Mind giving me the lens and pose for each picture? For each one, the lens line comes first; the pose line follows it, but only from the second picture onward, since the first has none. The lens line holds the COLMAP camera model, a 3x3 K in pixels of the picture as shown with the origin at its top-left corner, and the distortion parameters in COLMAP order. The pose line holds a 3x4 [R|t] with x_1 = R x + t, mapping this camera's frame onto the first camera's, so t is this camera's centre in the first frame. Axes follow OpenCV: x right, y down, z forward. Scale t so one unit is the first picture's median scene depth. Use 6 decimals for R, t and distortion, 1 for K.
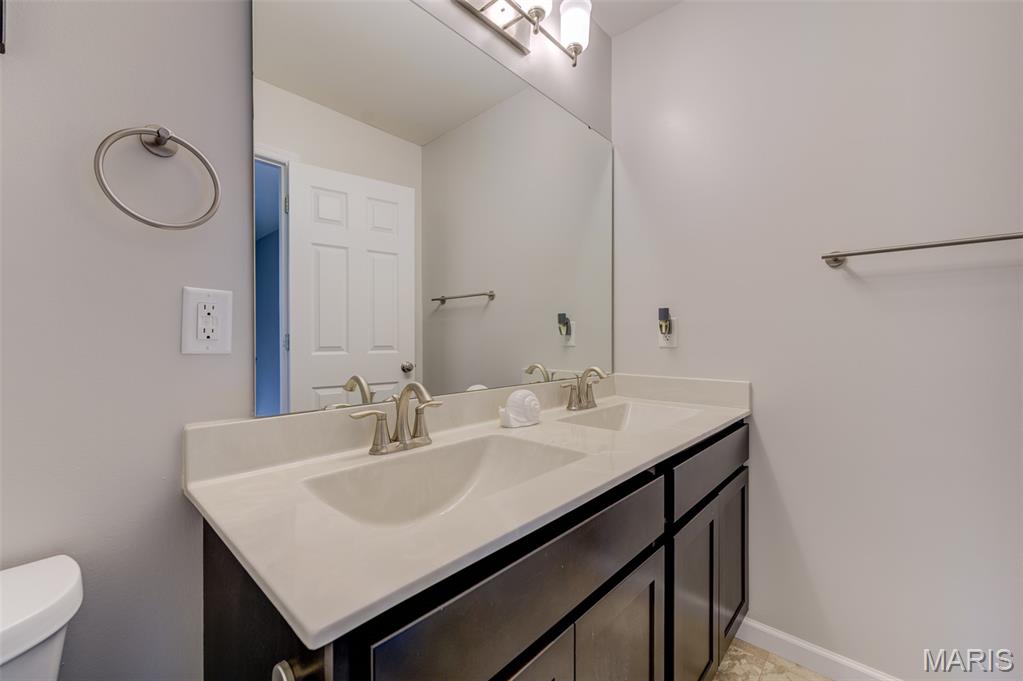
lens RADIAL K [[417.6, 0, 504.9], [0, 417.6, 339.2], [0, 0, 1]] dist [0.004524, 0.000105]
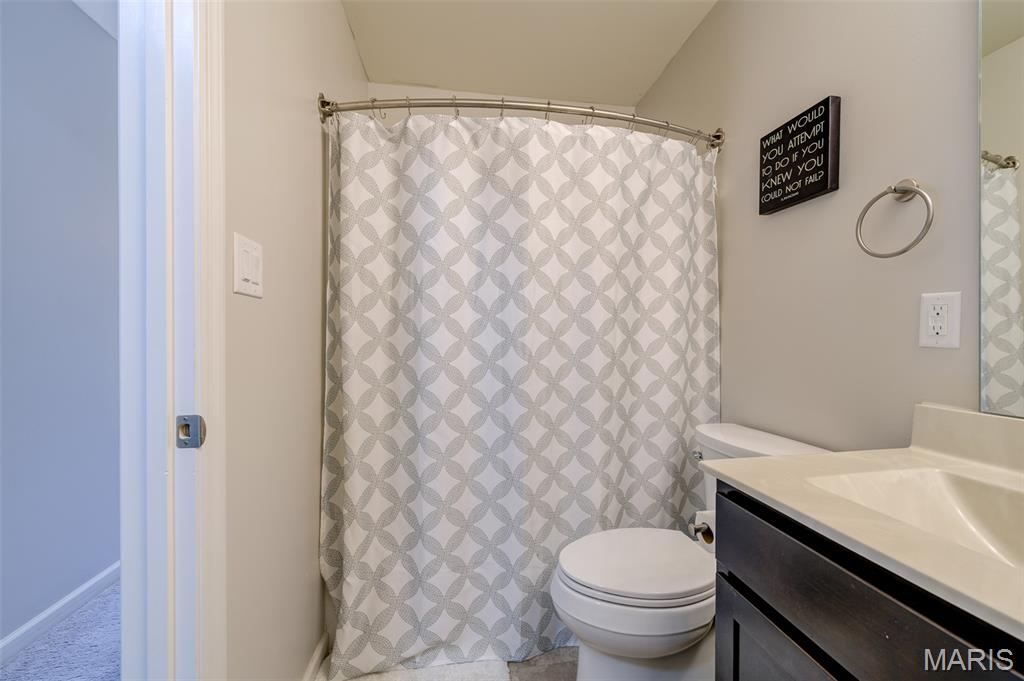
lens RADIAL K [[418.0, 0, 505.4], [0, 418.0, 339.2], [0, 0, 1]] dist [0.004524, 0.000105]
pose [[-0.642230, 0.007896, -0.766471, 1.014060], [-0.004841, 0.999885, 0.014357, 0.000655], [0.766496, 0.012931, -0.642118, 0.836276]]
